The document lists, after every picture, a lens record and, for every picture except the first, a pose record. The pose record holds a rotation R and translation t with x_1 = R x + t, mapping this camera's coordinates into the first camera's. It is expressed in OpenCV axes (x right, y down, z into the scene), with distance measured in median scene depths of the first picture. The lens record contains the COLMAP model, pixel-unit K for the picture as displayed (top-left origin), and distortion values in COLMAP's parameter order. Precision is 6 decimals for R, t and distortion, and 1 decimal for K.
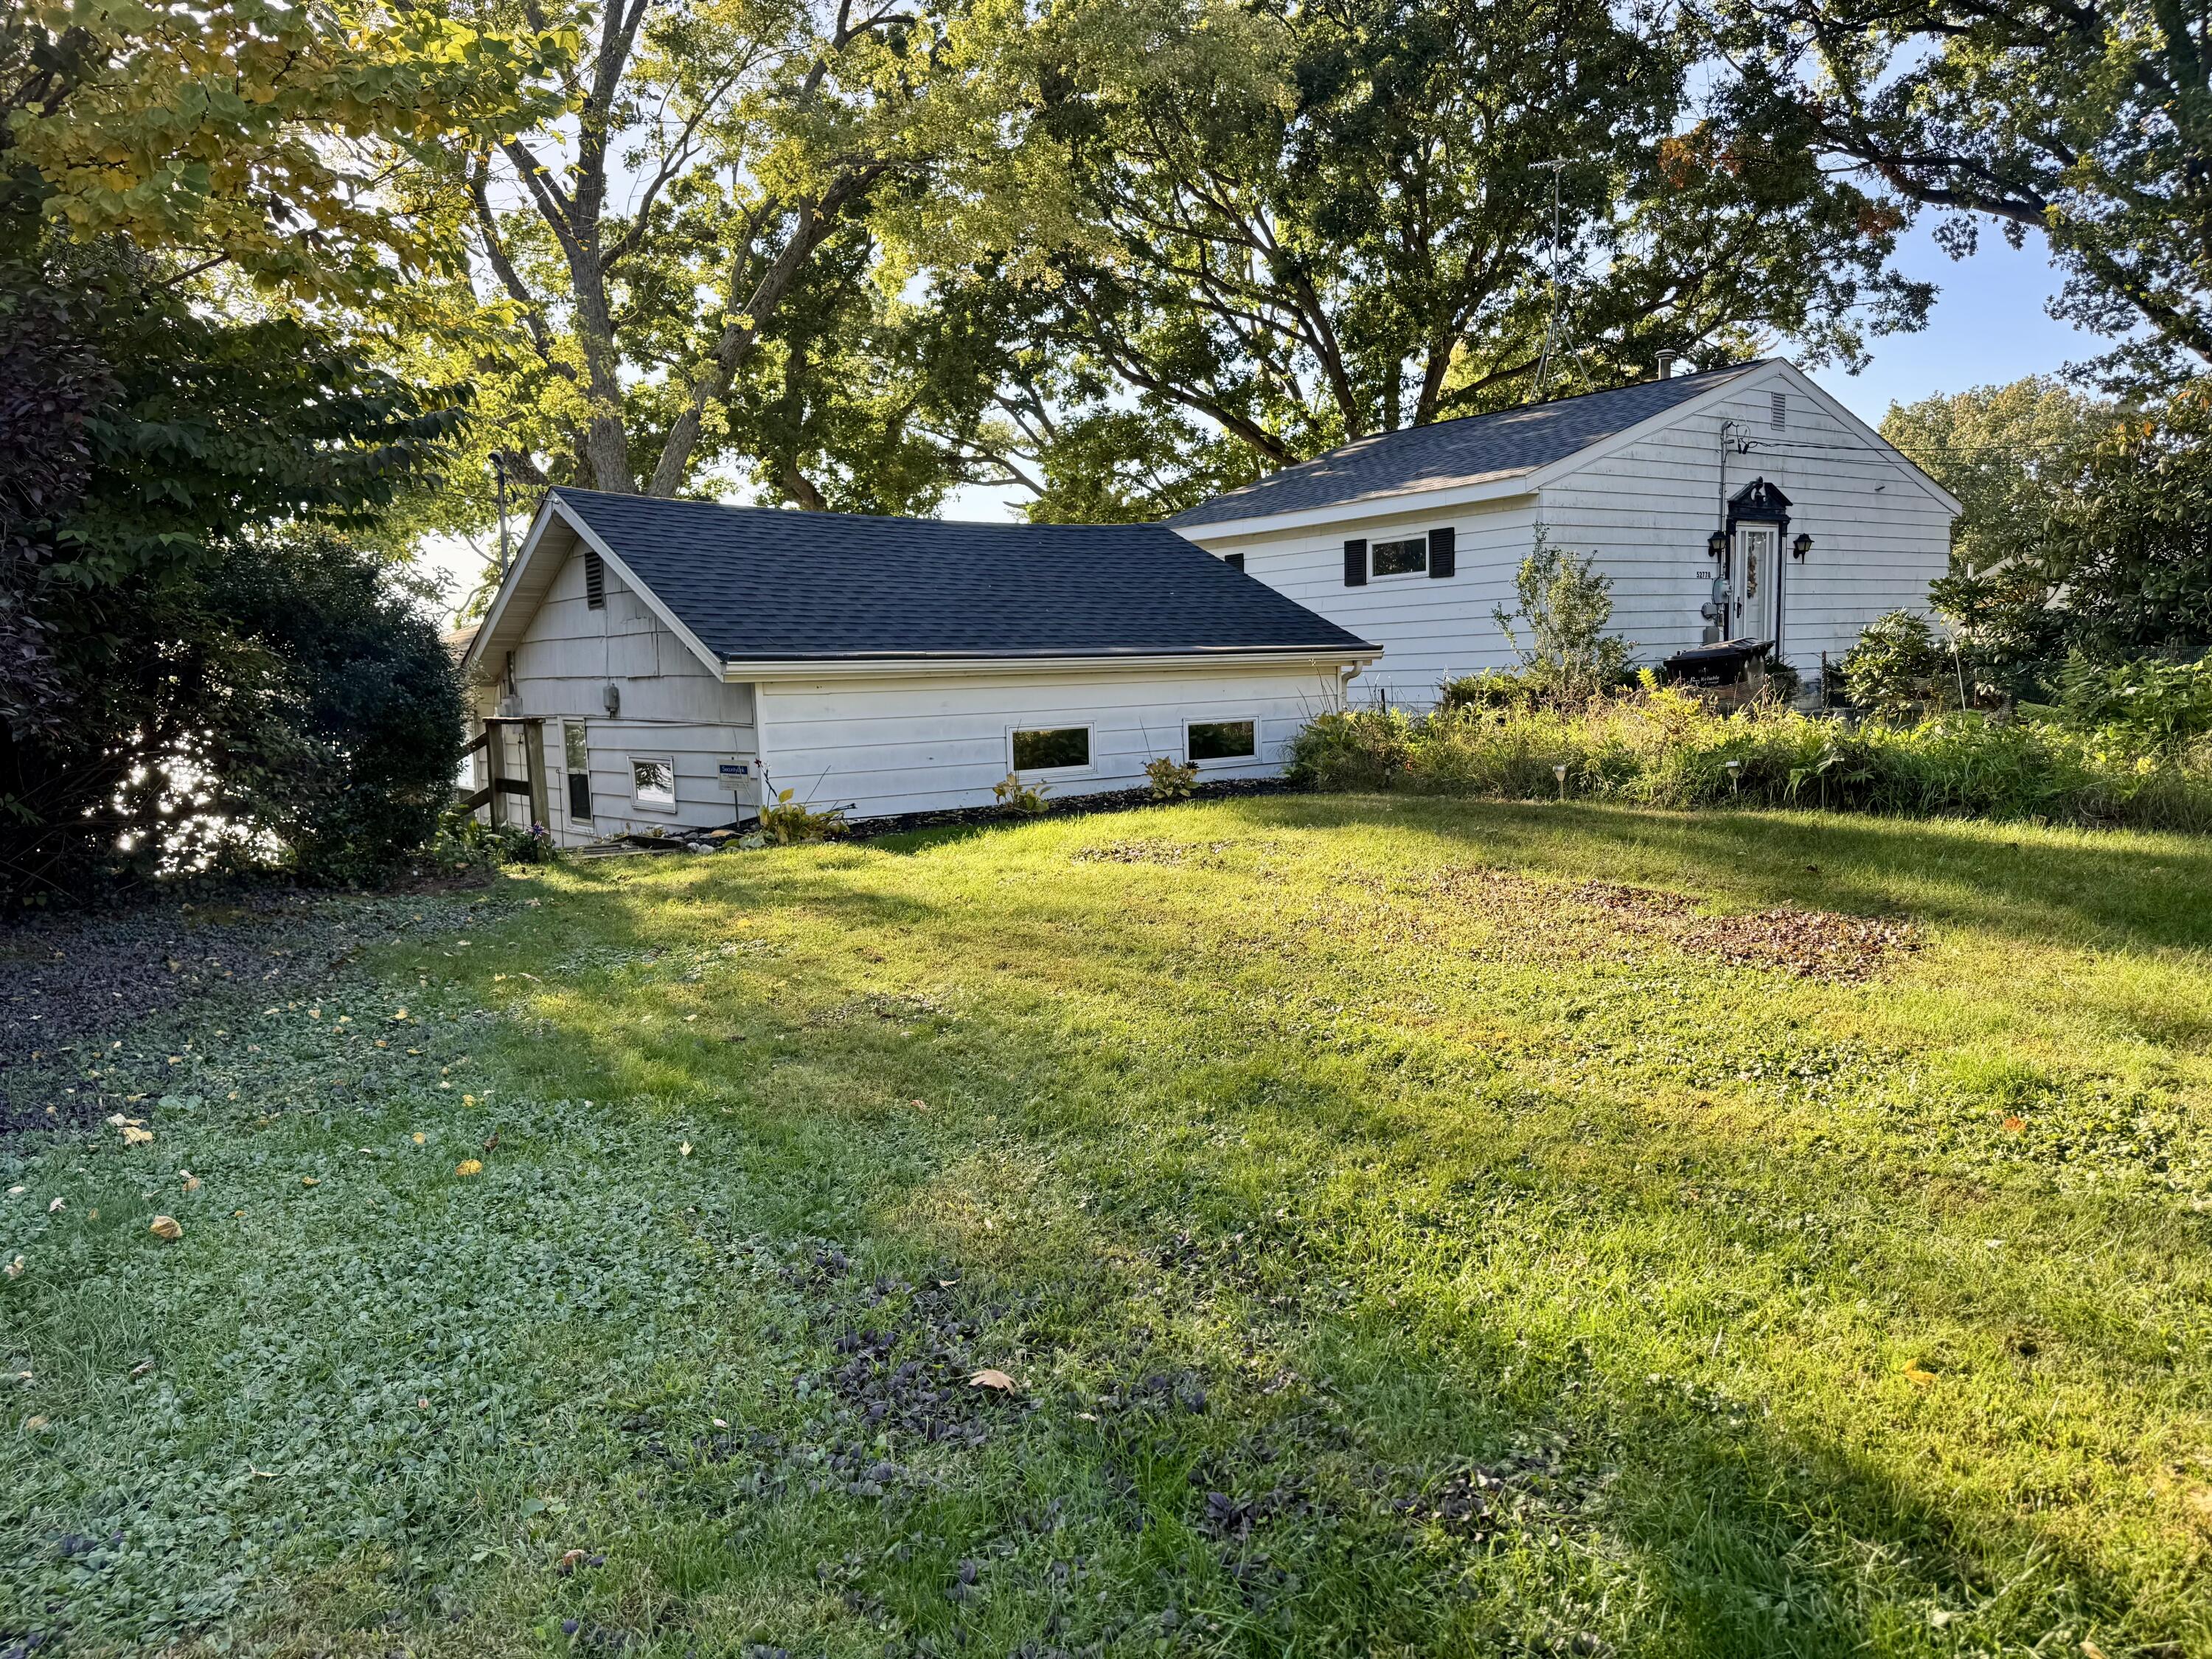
lens RADIAL K [[1575.2, 0, 1106.0], [0, 1575.2, 829.5], [0, 0, 1]] dist [0.077640, -0.137980]
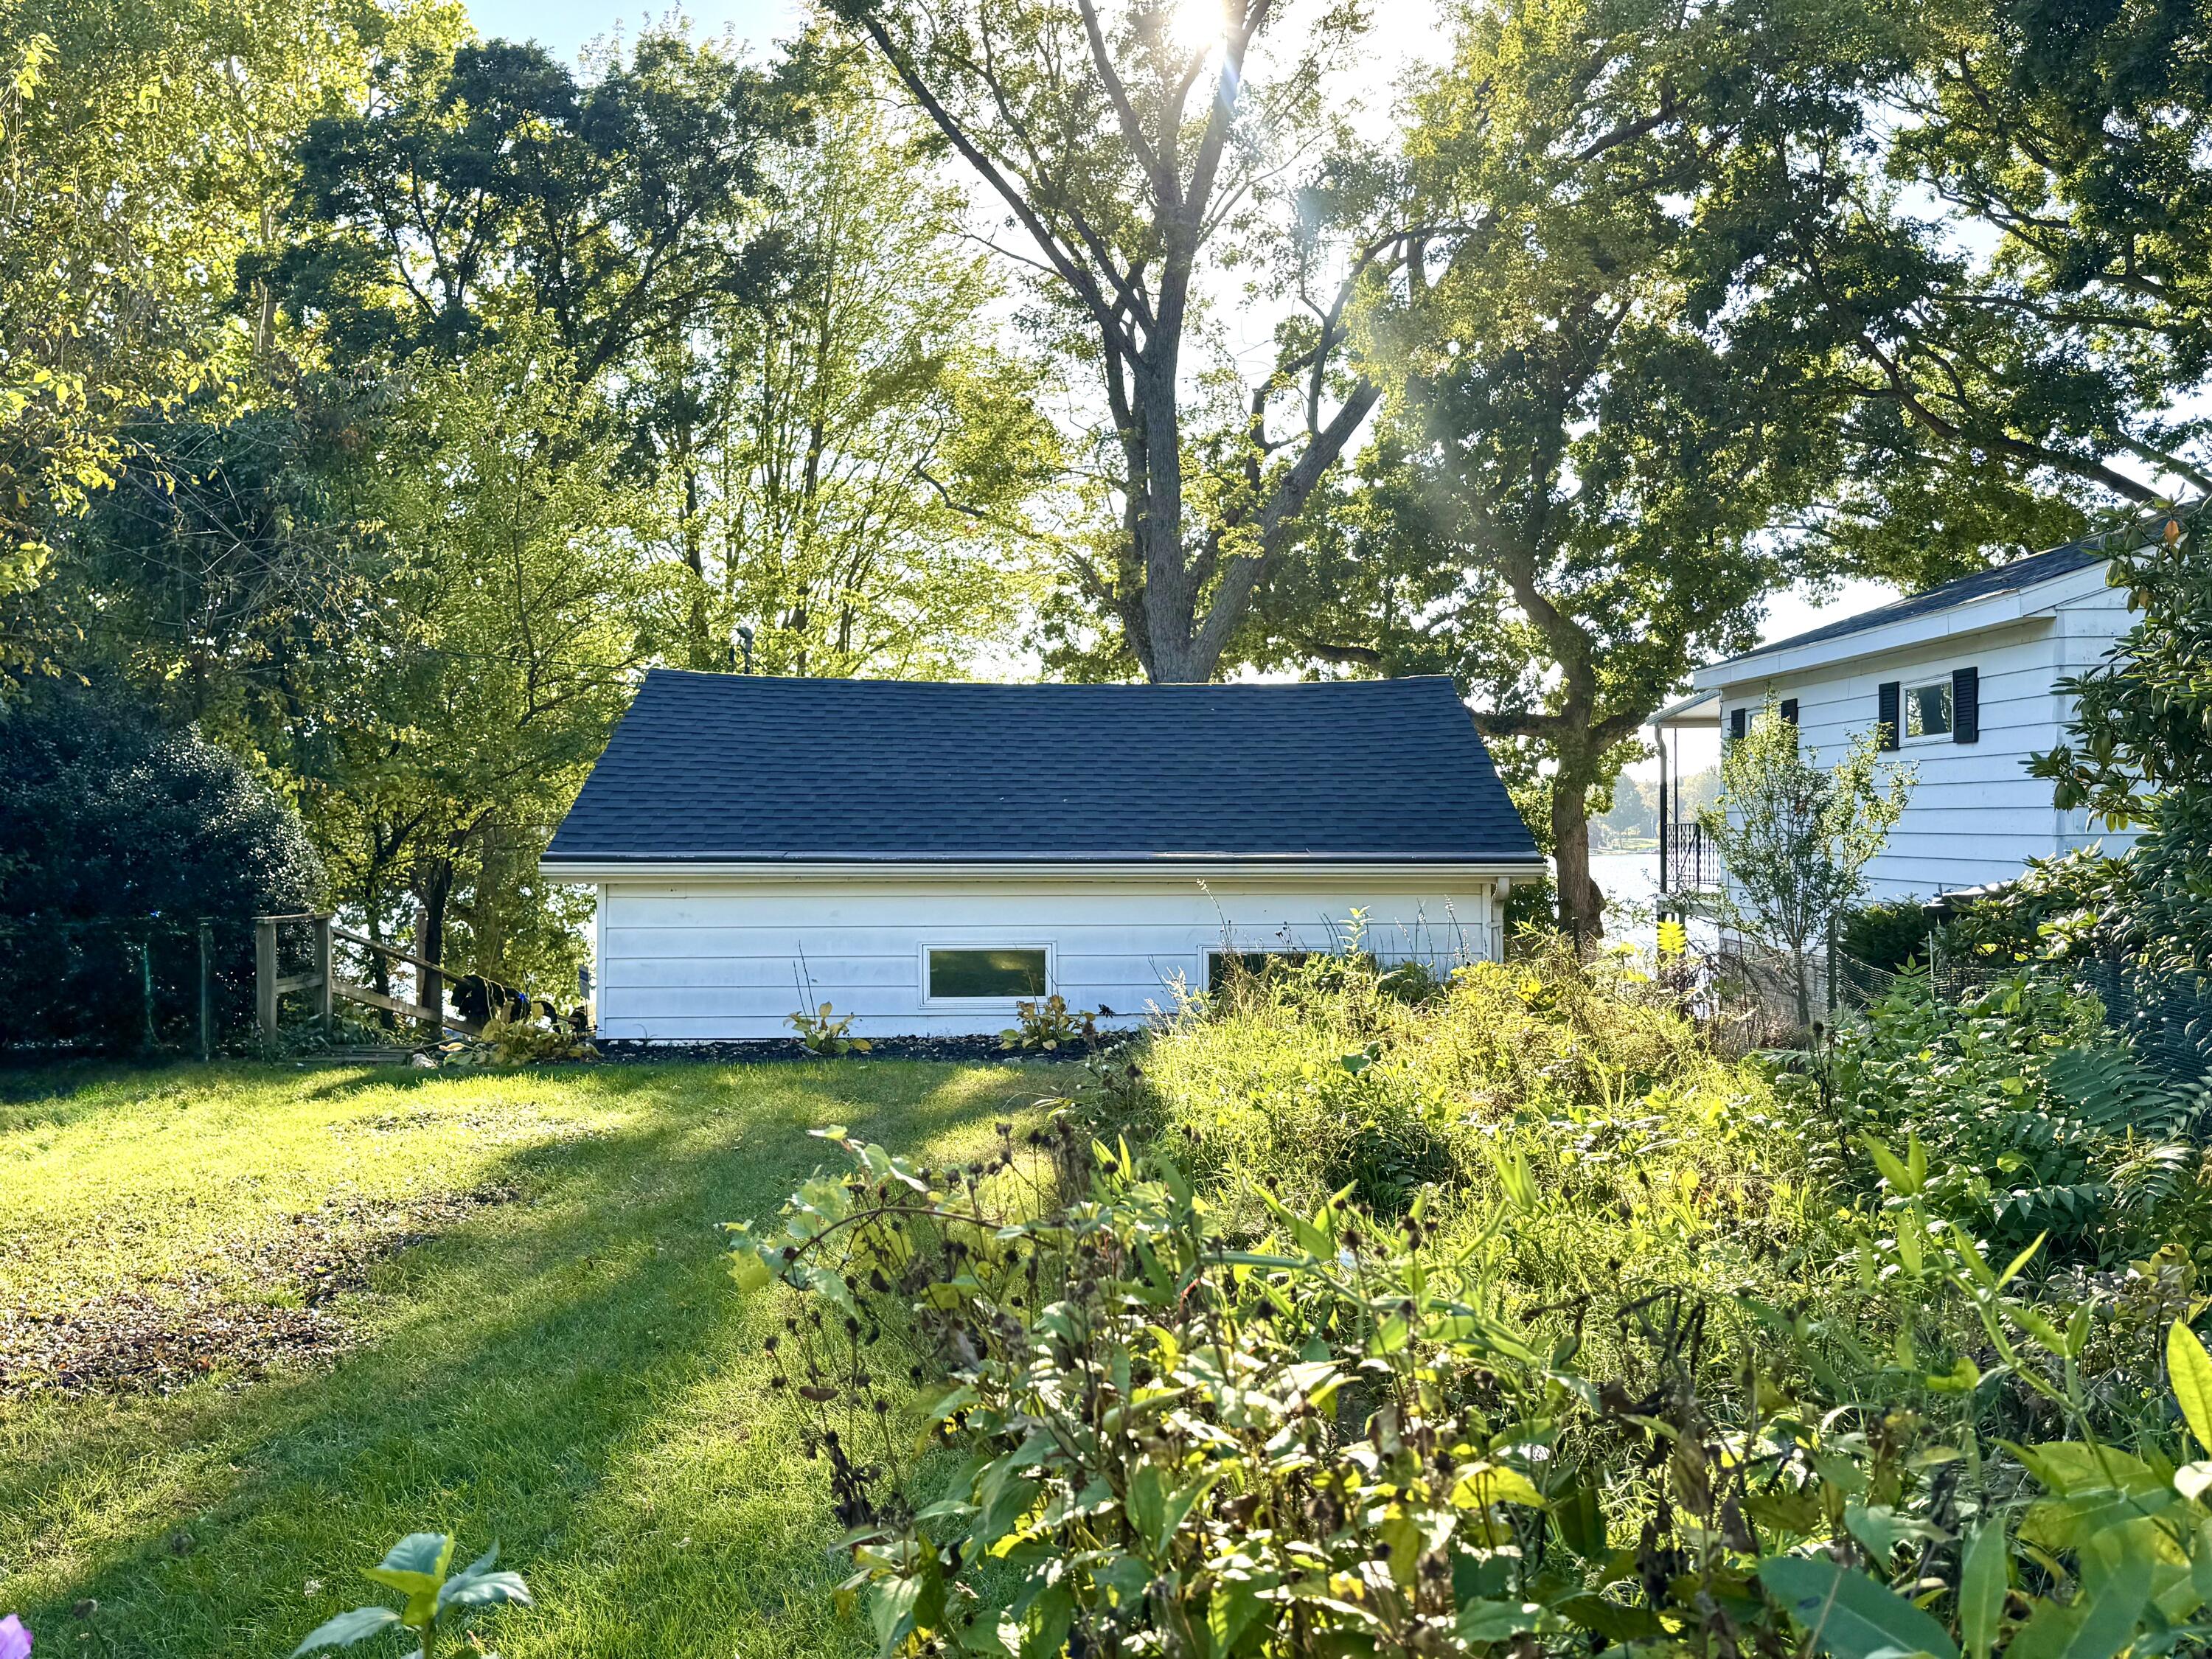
lens RADIAL K [[1877.6, 0, 1106.0], [0, 1877.6, 829.5], [0, 0, 1]] dist [0.081204, -0.001283]
pose [[0.786463, 0.036751, -0.616543, 0.589784], [-0.084471, 0.995249, -0.048426, -0.080156], [0.611834, 0.090165, 0.785830, 0.252015]]
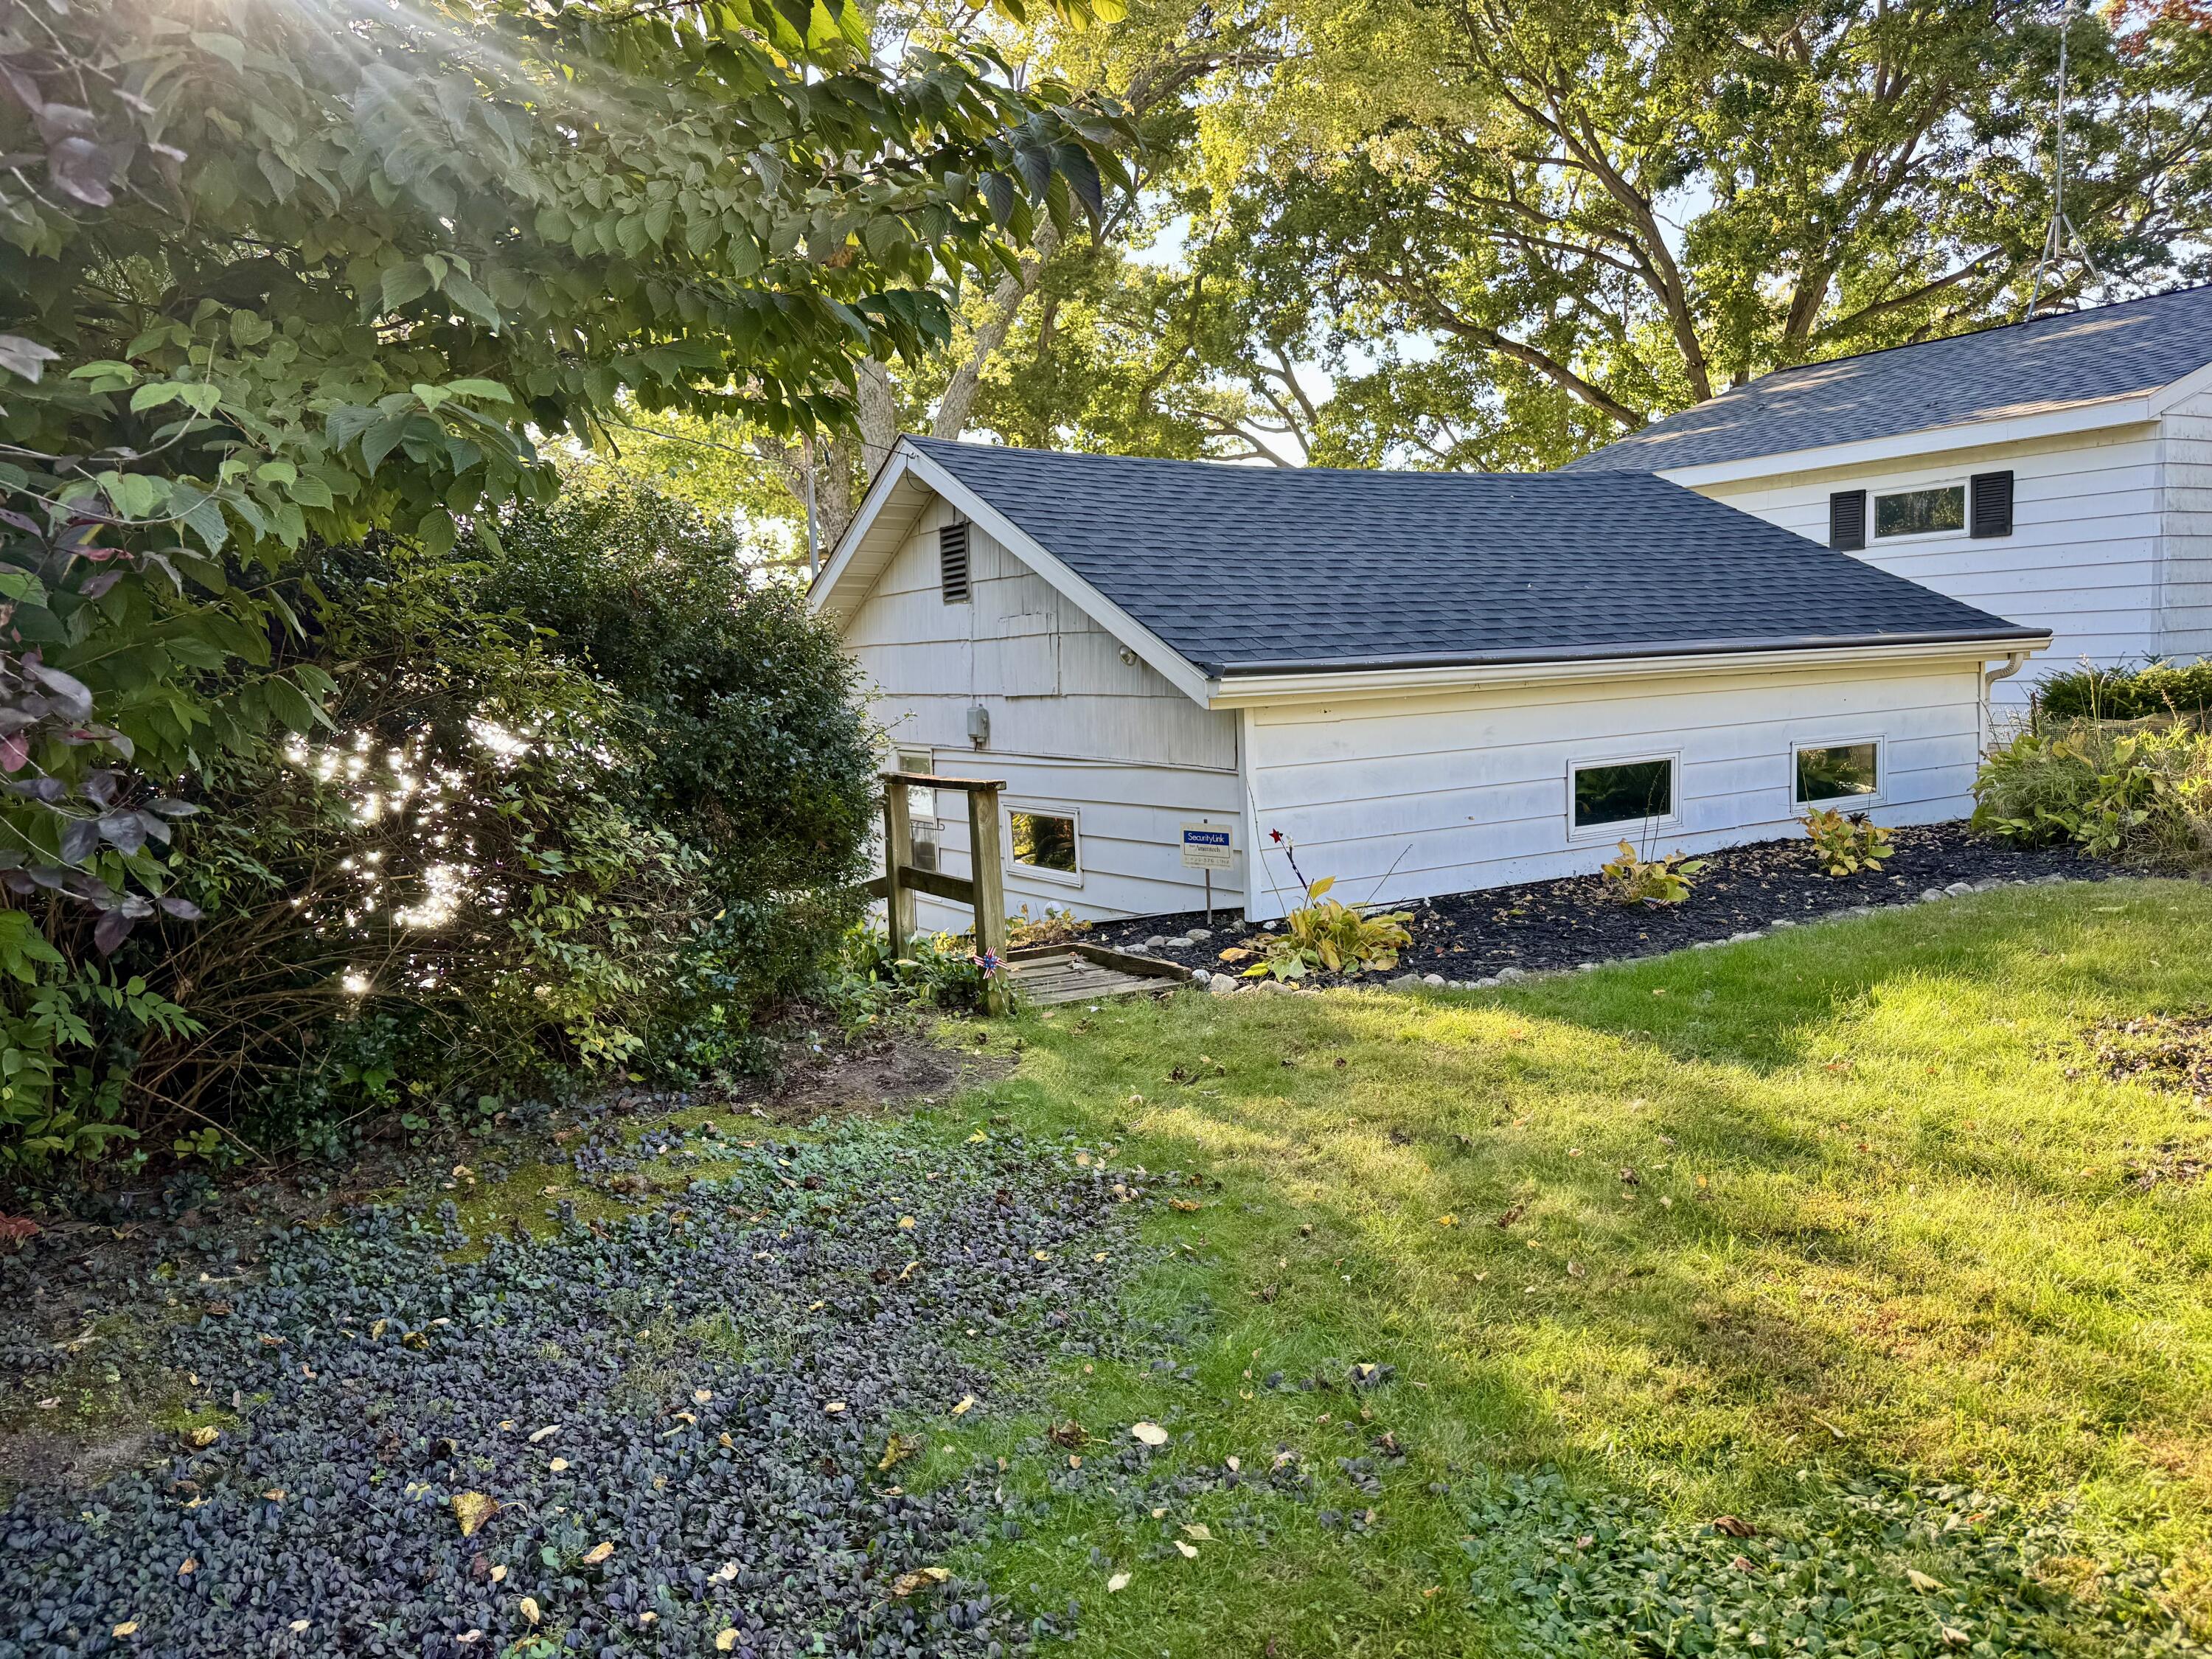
lens RADIAL K [[1575.2, 0, 1106.0], [0, 1575.2, 829.5], [0, 0, 1]] dist [0.077640, -0.137980]
pose [[0.994145, -0.003625, -0.107996, -0.174515], [0.004523, 0.999957, 0.008065, -0.039873], [0.107962, -0.008507, 0.994119, 0.284817]]
